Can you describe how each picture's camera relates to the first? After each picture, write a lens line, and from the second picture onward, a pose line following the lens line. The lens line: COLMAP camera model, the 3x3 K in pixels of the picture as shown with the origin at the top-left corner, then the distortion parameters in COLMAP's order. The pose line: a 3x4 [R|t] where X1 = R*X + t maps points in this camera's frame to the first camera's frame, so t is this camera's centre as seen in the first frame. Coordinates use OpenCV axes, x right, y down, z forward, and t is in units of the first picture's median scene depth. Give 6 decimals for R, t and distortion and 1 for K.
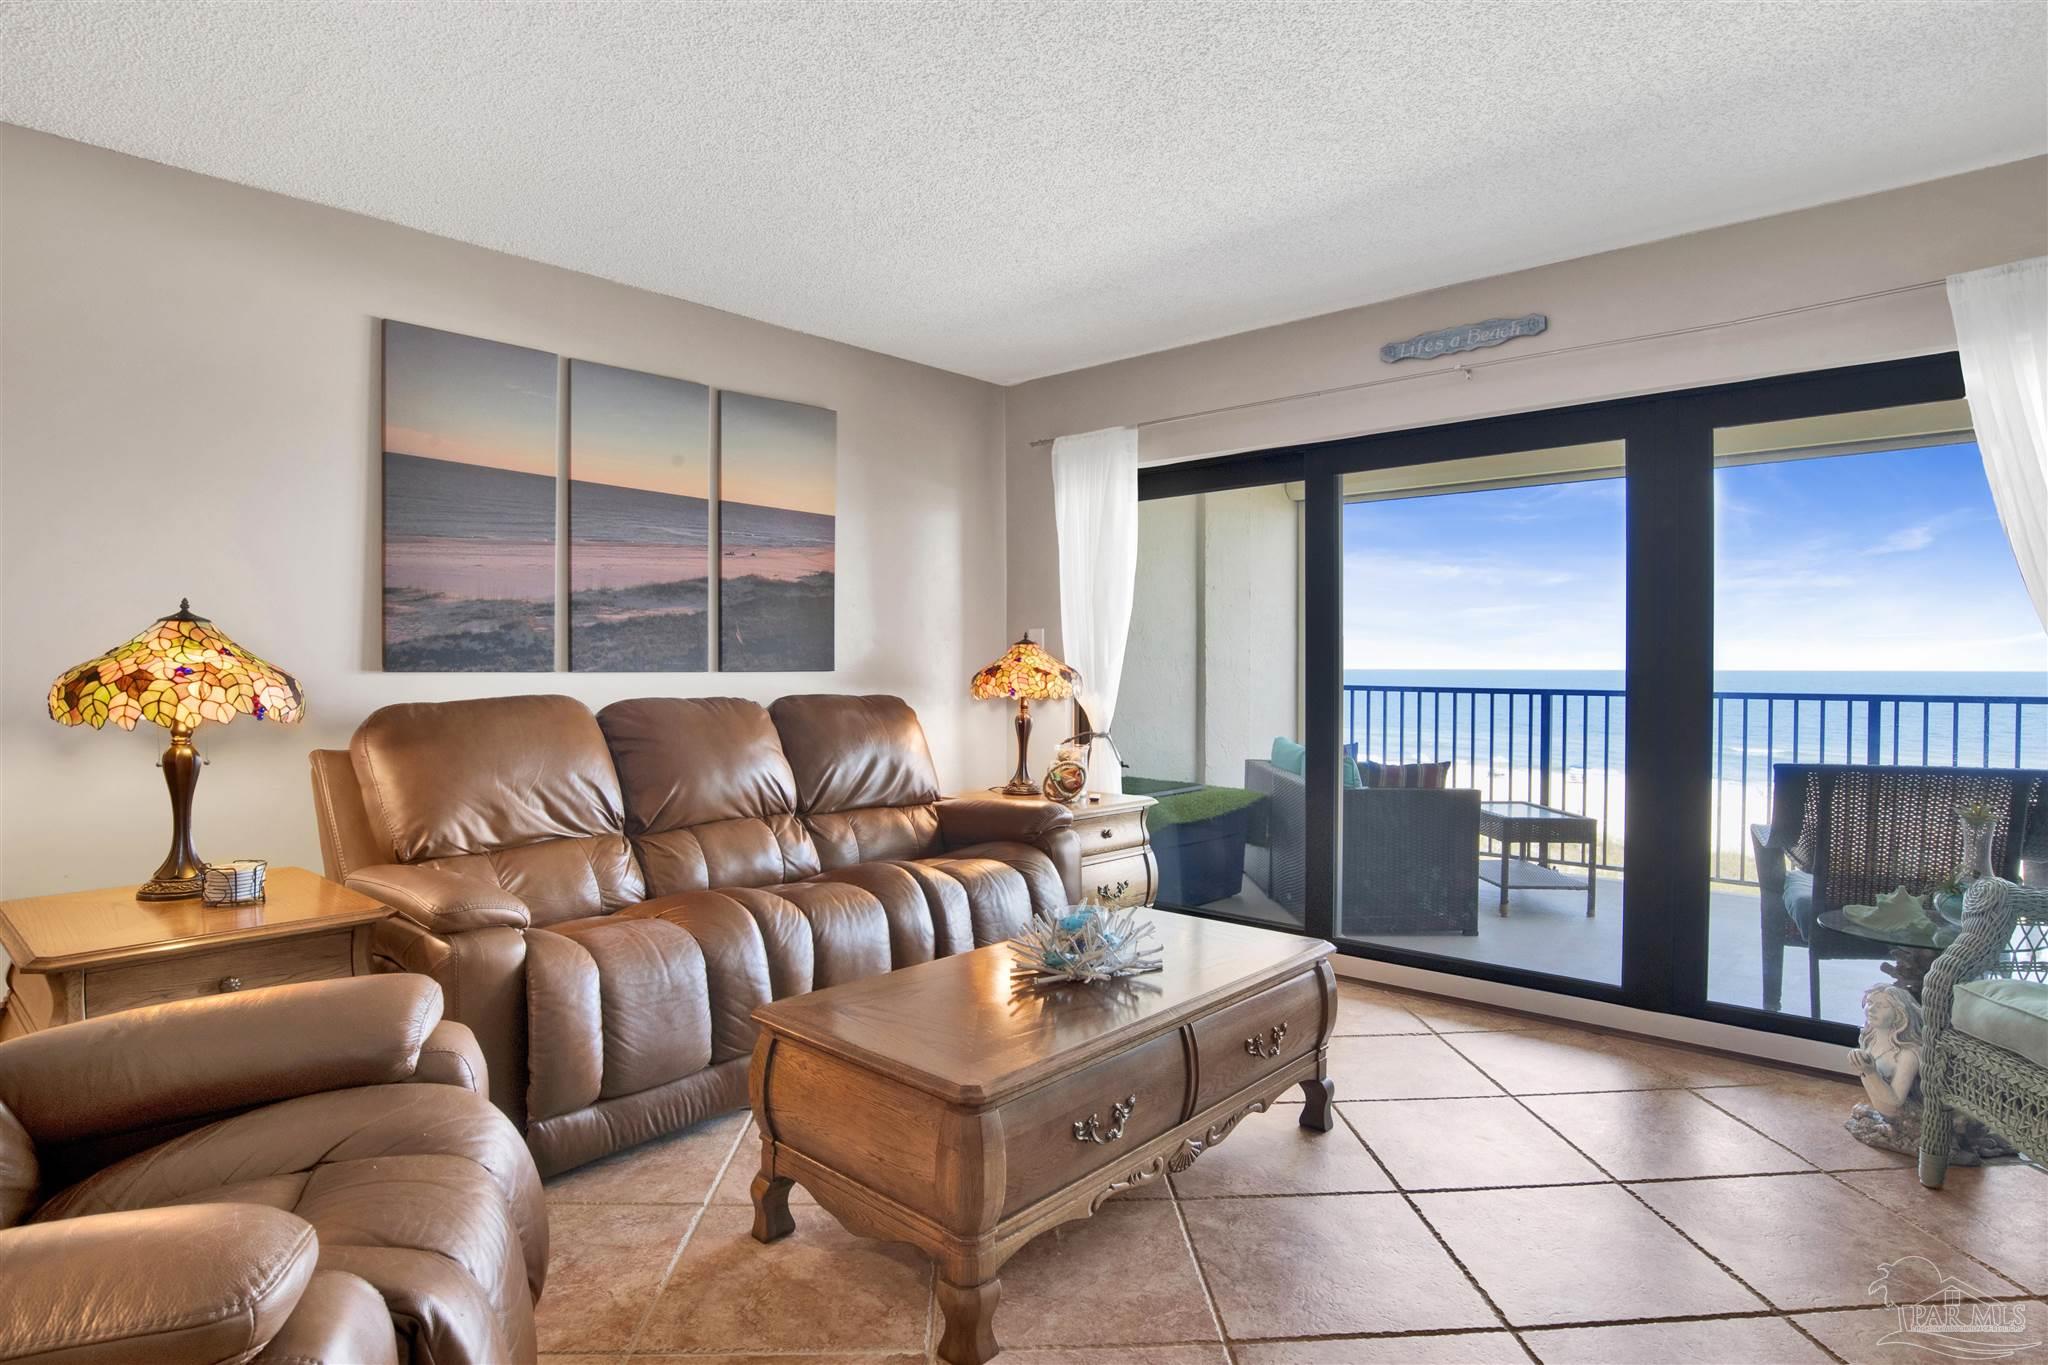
lens RADIAL K [[1061.8, 0, 1063.2], [0, 1061.8, 679.6], [0, 0, 1]] dist [-0.027636, 0.002413]
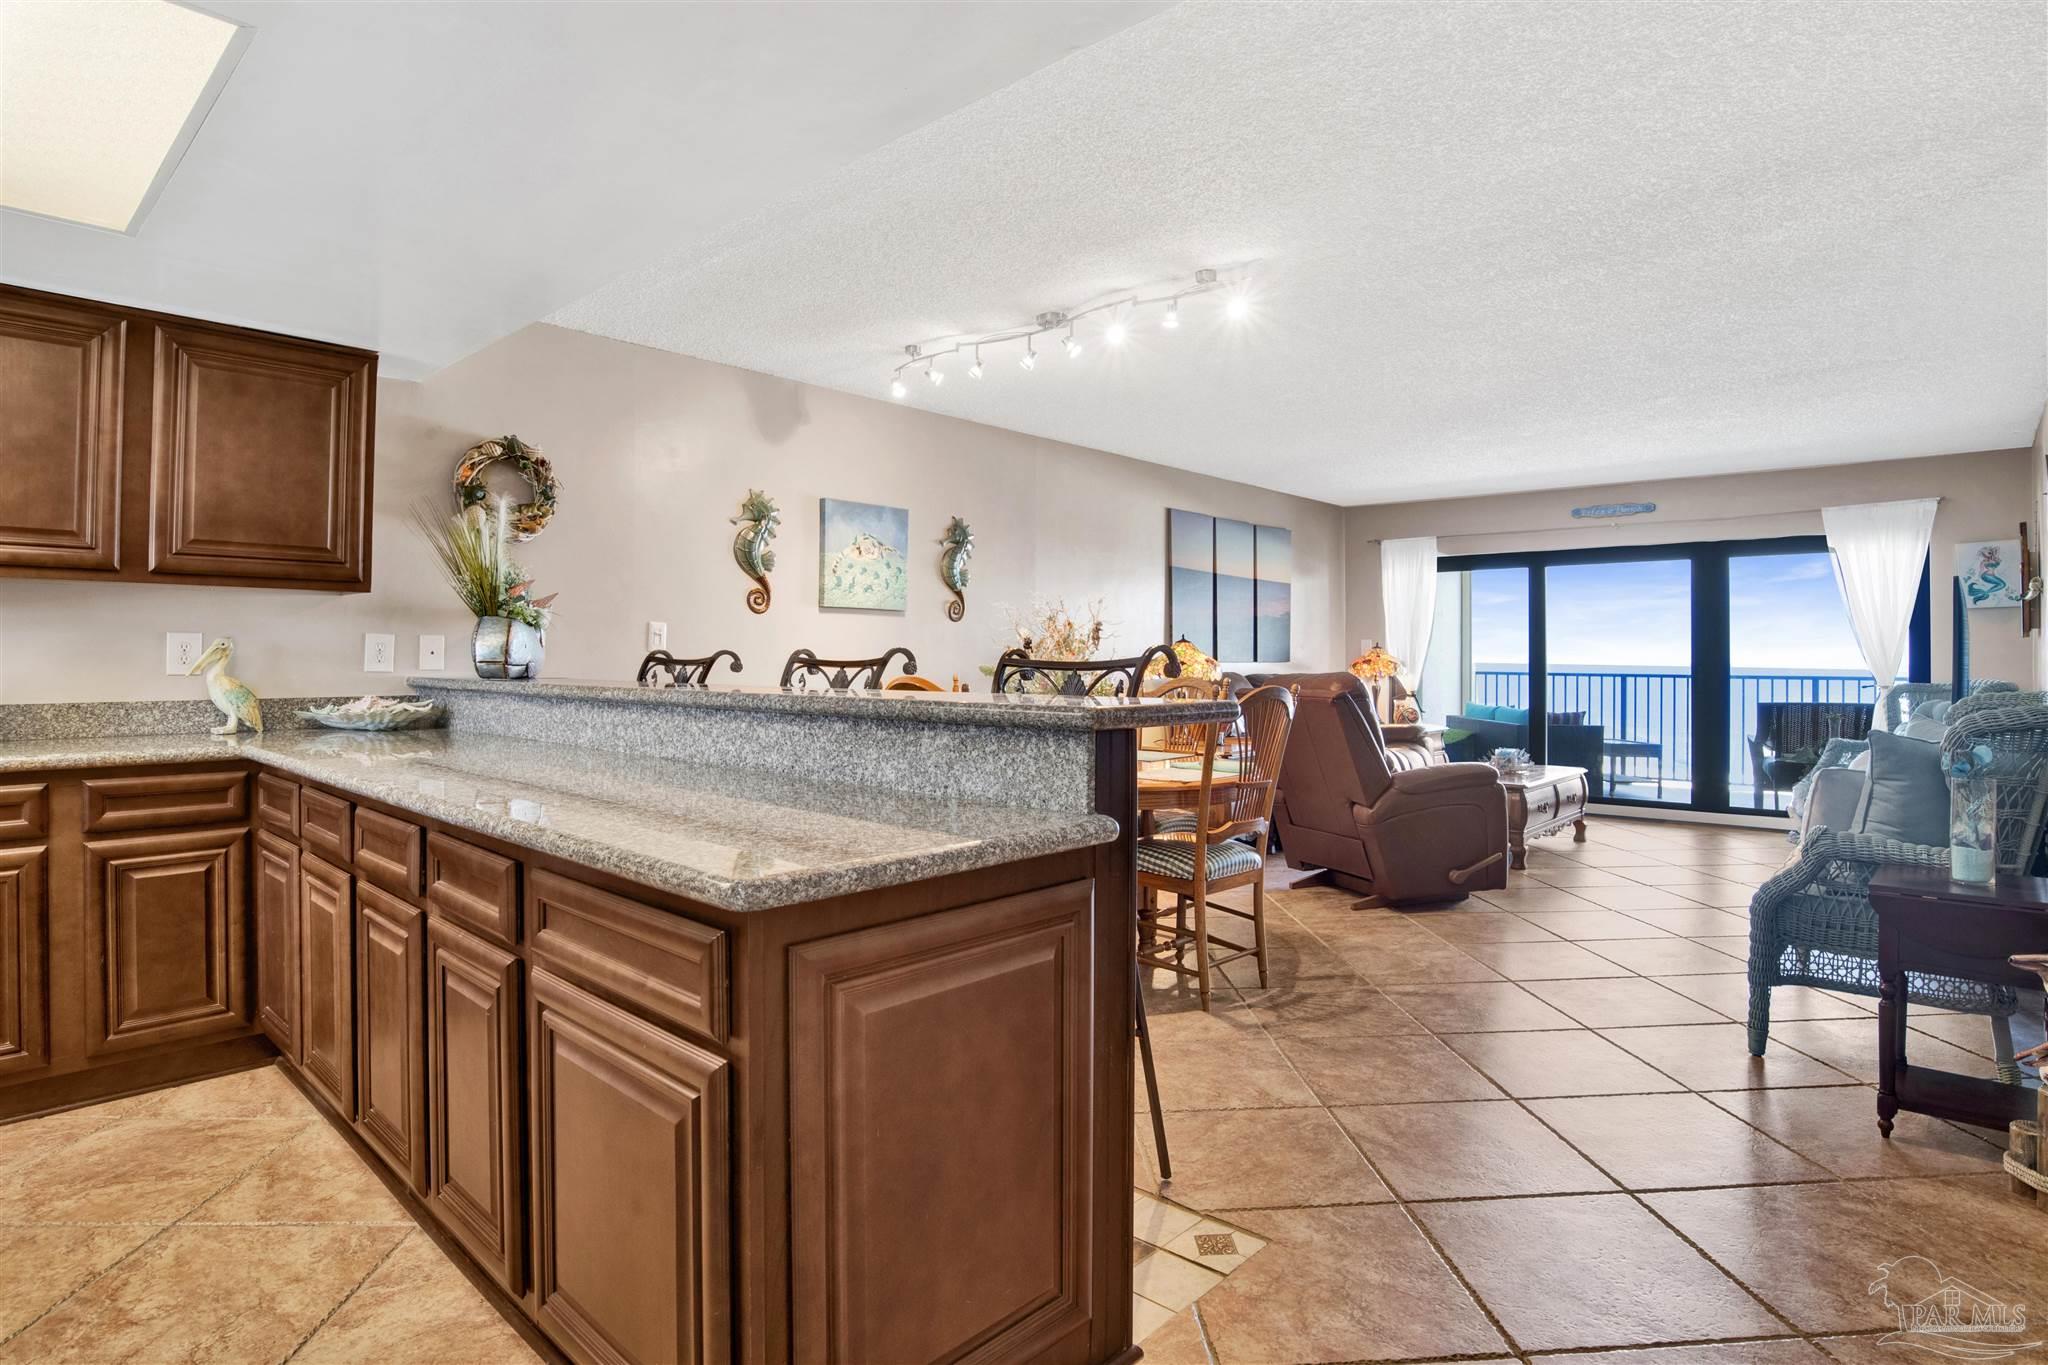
lens RADIAL K [[1123.5, 0, 1028.4], [0, 1123.5, 651.6], [0, 0, 1]] dist [-0.042837, 0.014338]
pose [[0.999981, 0.001222, 0.006097, -0.766599], [-0.001091, 0.999772, -0.021330, 0.019598], [-0.006122, 0.021322, 0.999754, -1.160095]]
